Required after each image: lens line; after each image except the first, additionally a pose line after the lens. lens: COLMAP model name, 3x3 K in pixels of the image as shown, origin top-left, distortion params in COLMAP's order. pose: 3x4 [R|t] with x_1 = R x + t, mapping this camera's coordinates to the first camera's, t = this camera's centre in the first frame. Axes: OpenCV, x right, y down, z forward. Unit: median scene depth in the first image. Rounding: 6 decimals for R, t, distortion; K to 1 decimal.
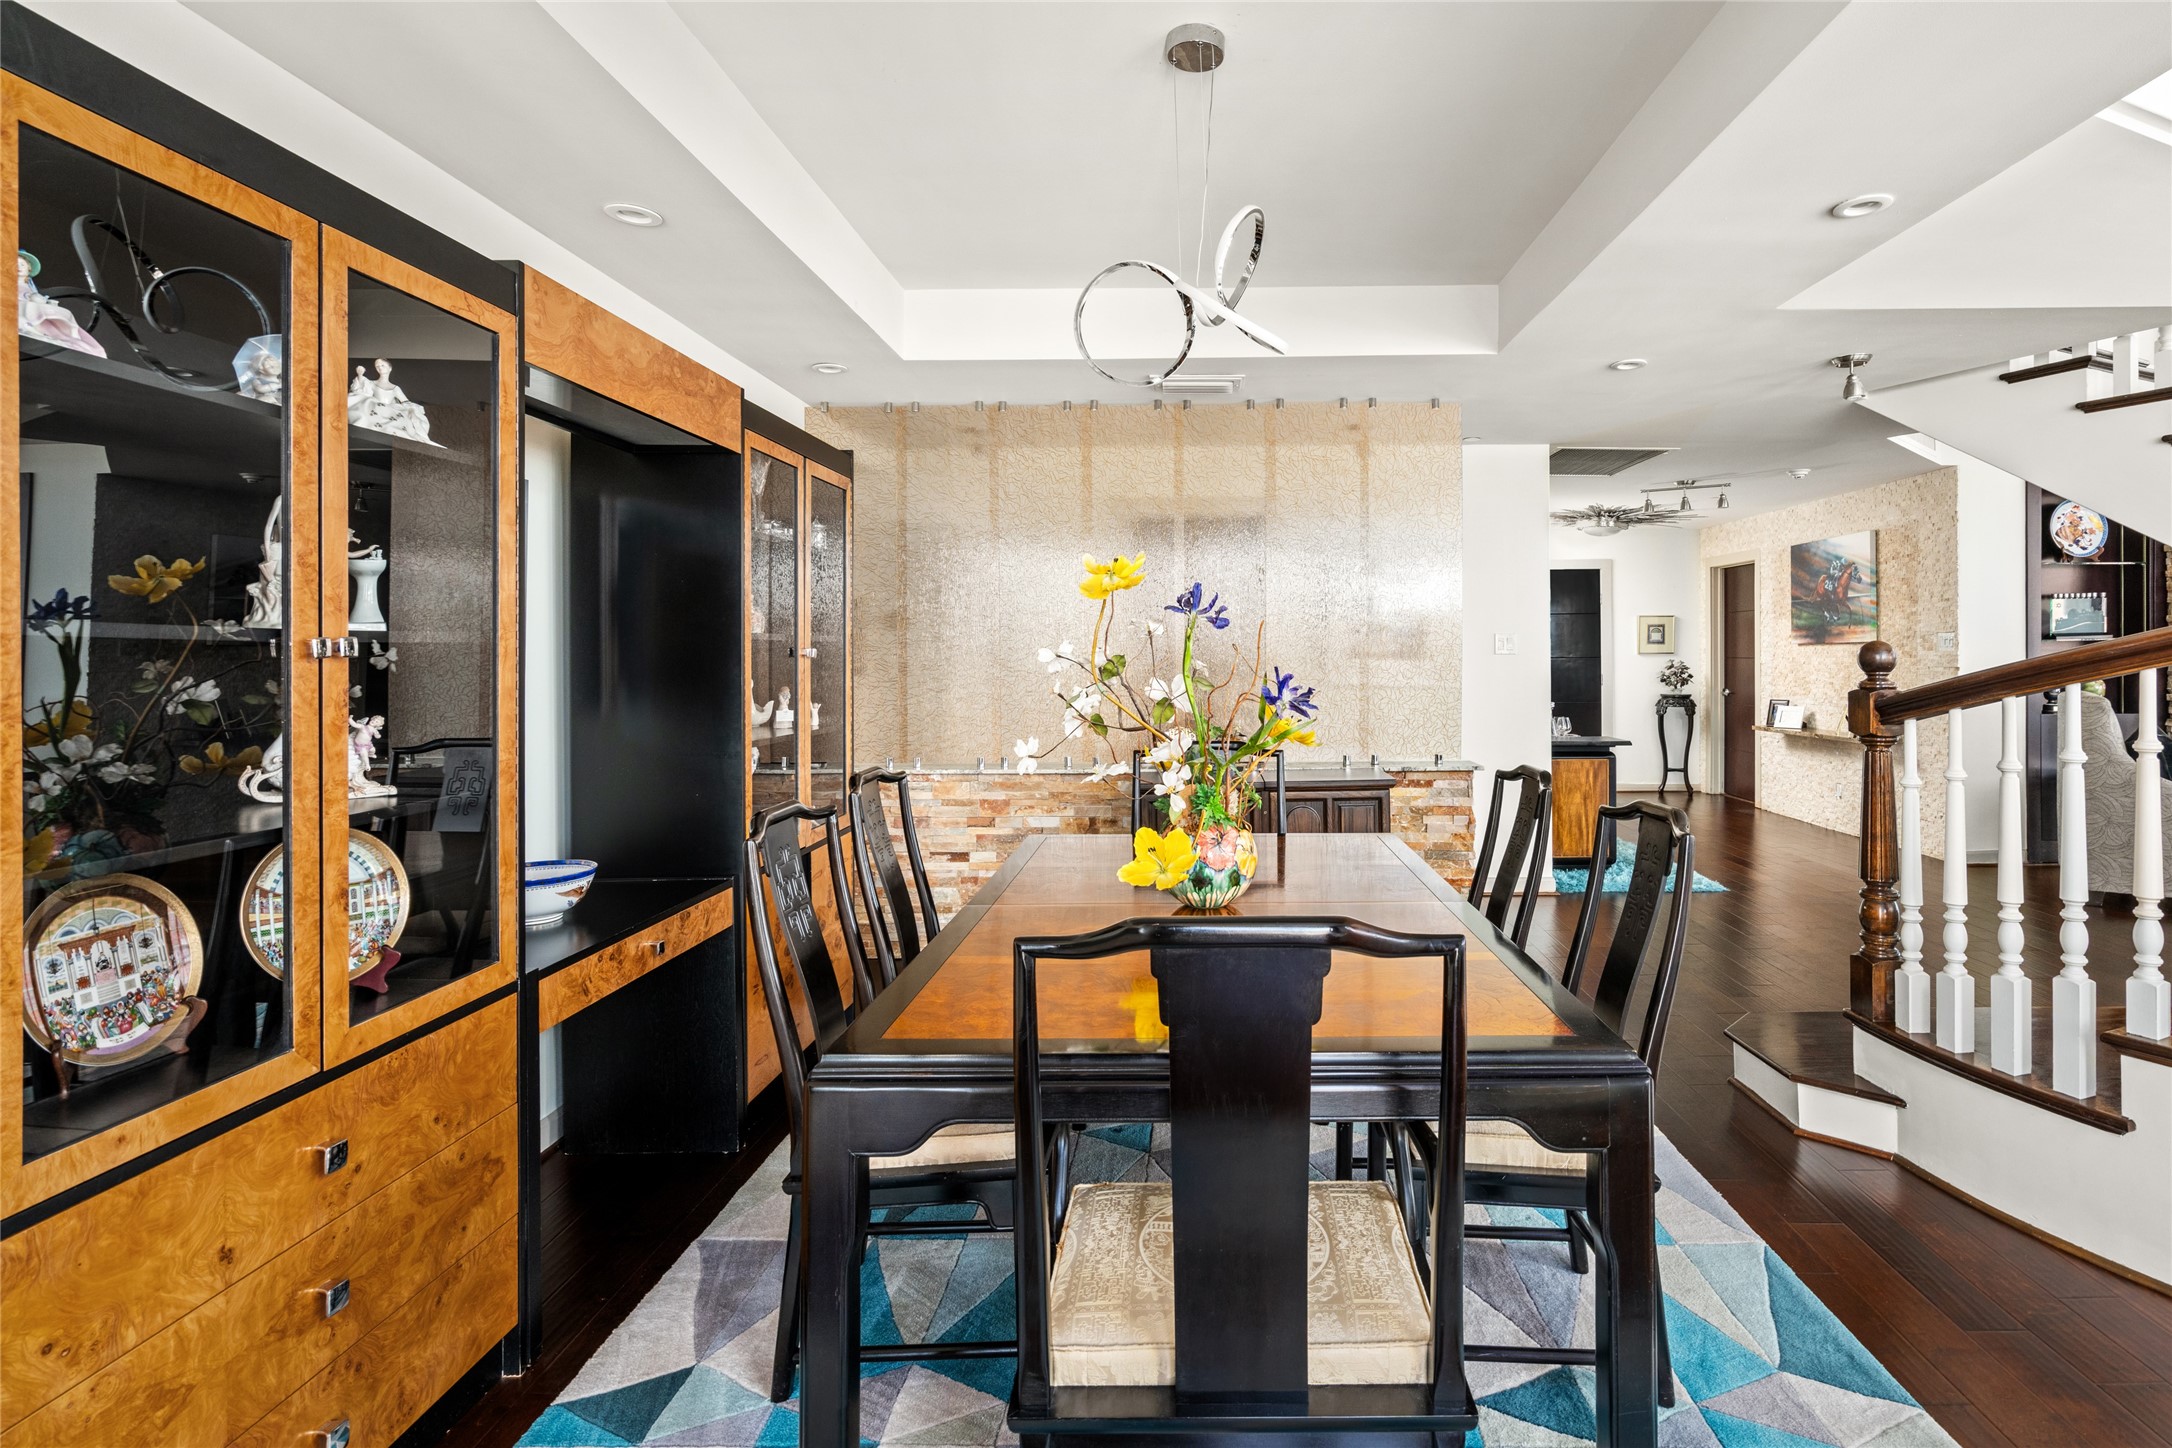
lens RADIAL K [[1089.0, 0, 1206.7], [0, 1089.0, 658.8], [0, 0, 1]] dist [0.000312, 0.001019]
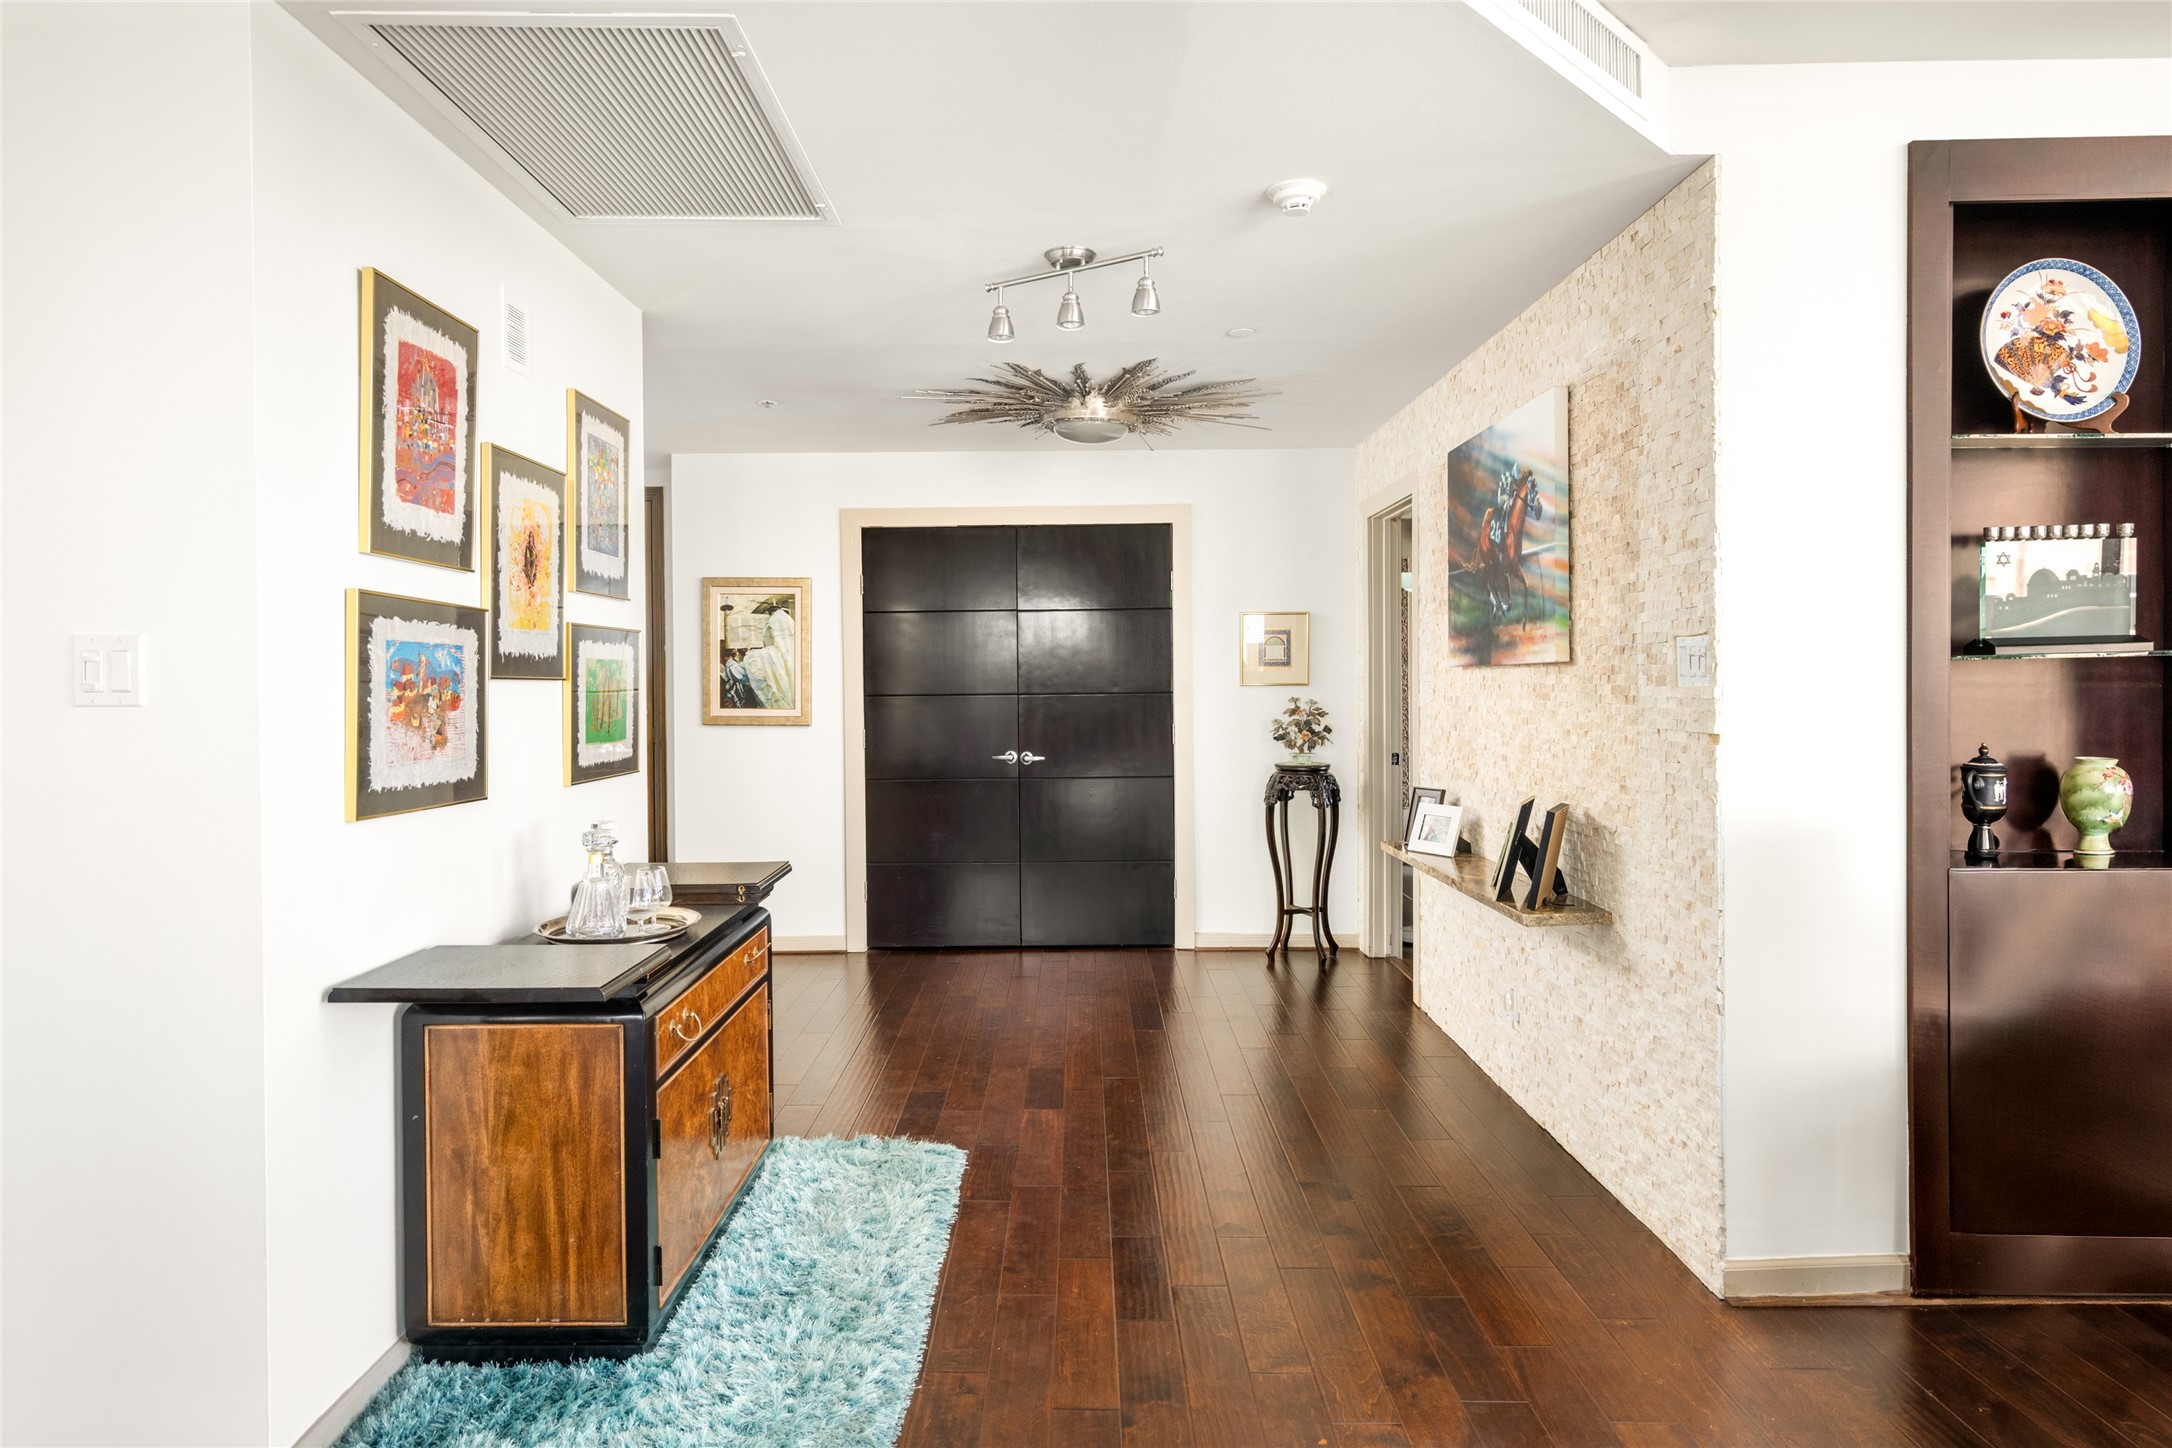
lens RADIAL K [[1293.5, 0, 1082.7], [0, 1293.5, 692.4], [0, 0, 1]] dist [0.003697, -0.000066]
pose [[0.999885, -0.001448, 0.015098, 0.480295], [0.001333, 0.999970, 0.007619, -0.009342], [-0.015109, -0.007598, 0.999857, 0.587633]]
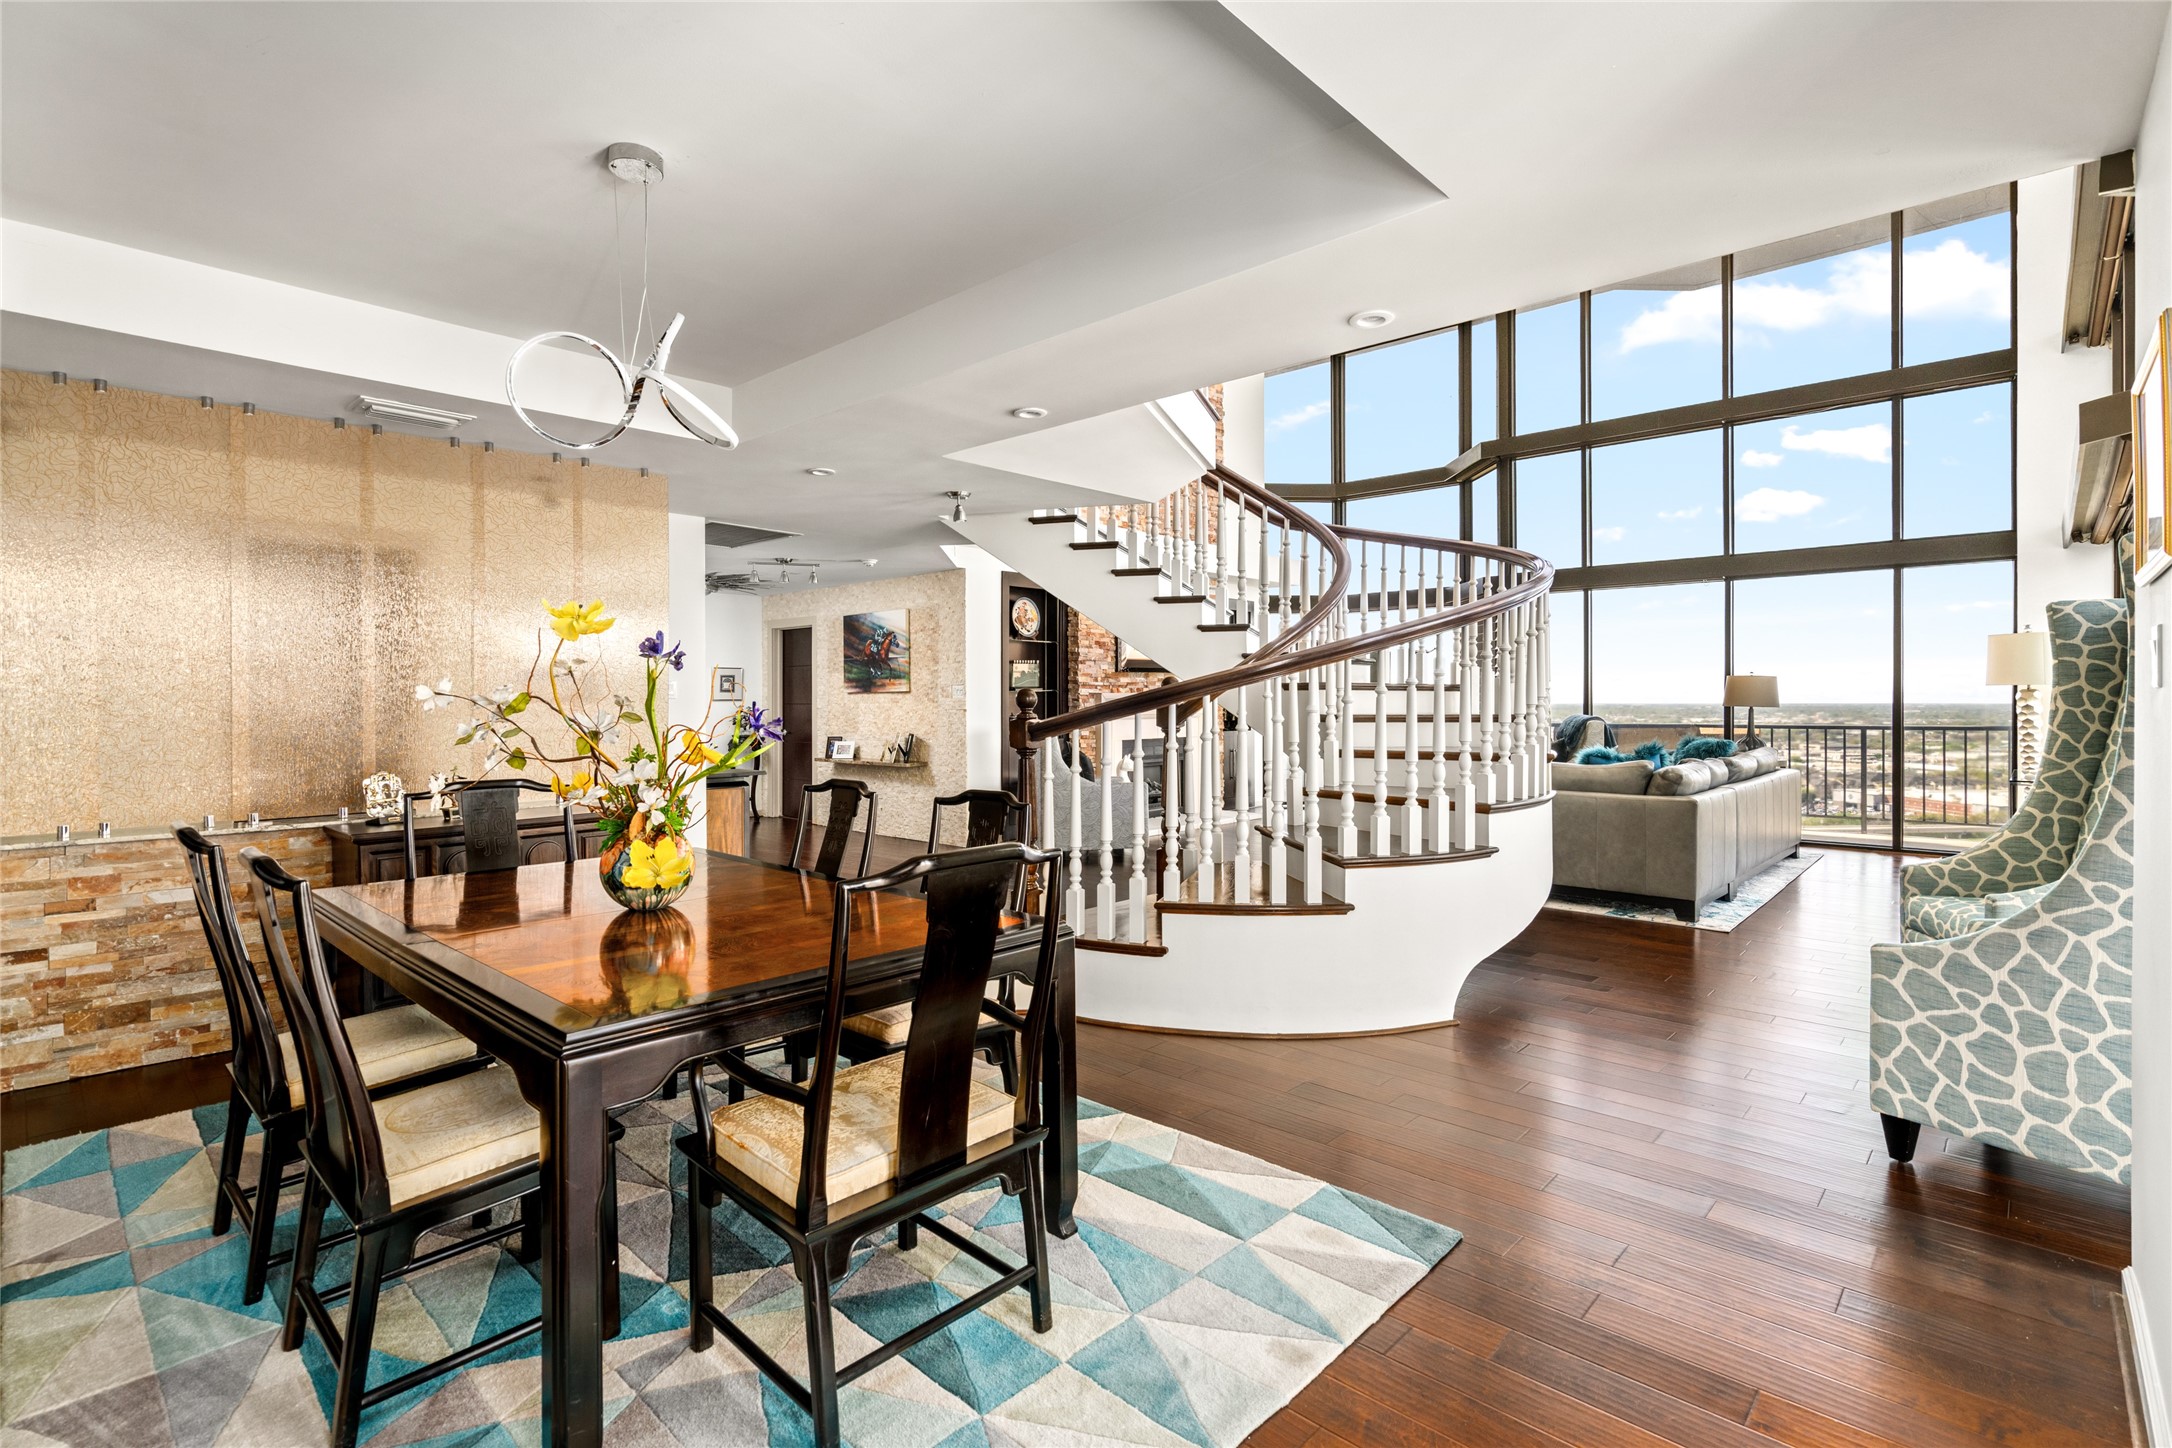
lens RADIAL K [[1017.8, 0, 1081.3], [0, 1017.8, 696.3], [0, 0, 1]] dist [-0.000203, 0.000656]
pose [[0.688563, 0.006225, 0.725149, -0.175953], [0.002092, 0.999942, -0.010571, 0.004824], [-0.725173, 0.008796, 0.688510, -0.030783]]
